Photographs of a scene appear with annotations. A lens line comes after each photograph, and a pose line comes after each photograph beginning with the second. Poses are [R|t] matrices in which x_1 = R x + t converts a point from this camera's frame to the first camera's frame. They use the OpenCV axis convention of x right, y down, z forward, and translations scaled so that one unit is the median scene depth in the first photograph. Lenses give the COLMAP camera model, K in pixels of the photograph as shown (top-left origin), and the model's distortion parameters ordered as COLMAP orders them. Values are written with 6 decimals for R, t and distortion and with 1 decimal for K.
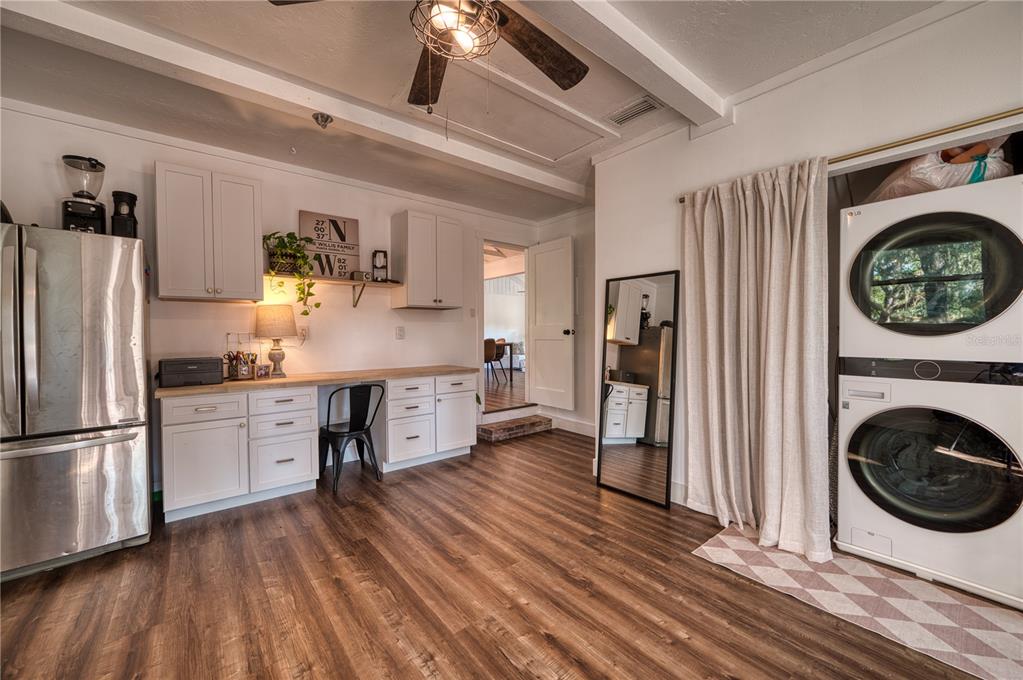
lens RADIAL K [[402.8, 0, 510.2], [0, 402.8, 339.8], [0, 0, 1]] dist [-0.007100, 0.003996]
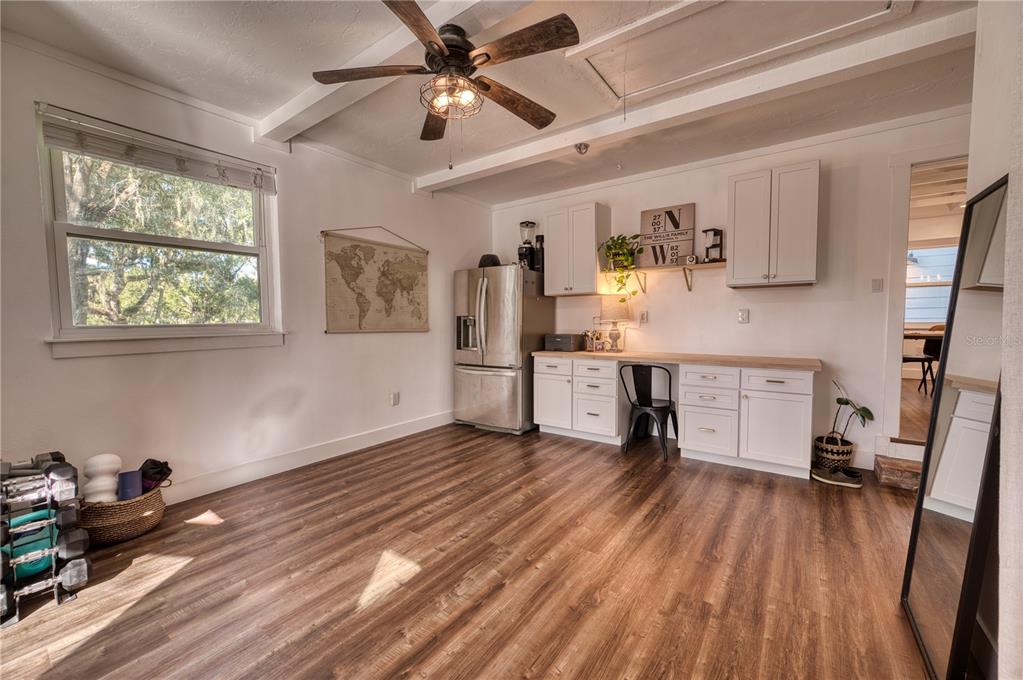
lens RADIAL K [[402.8, 0, 509.6], [0, 402.8, 339.0], [0, 0, 1]] dist [-0.007100, 0.003996]
pose [[0.257397, 0.048476, -0.965089, 0.626738], [-0.011850, 0.998824, 0.047010, -0.004175], [0.966233, -0.000663, 0.257668, 0.394306]]
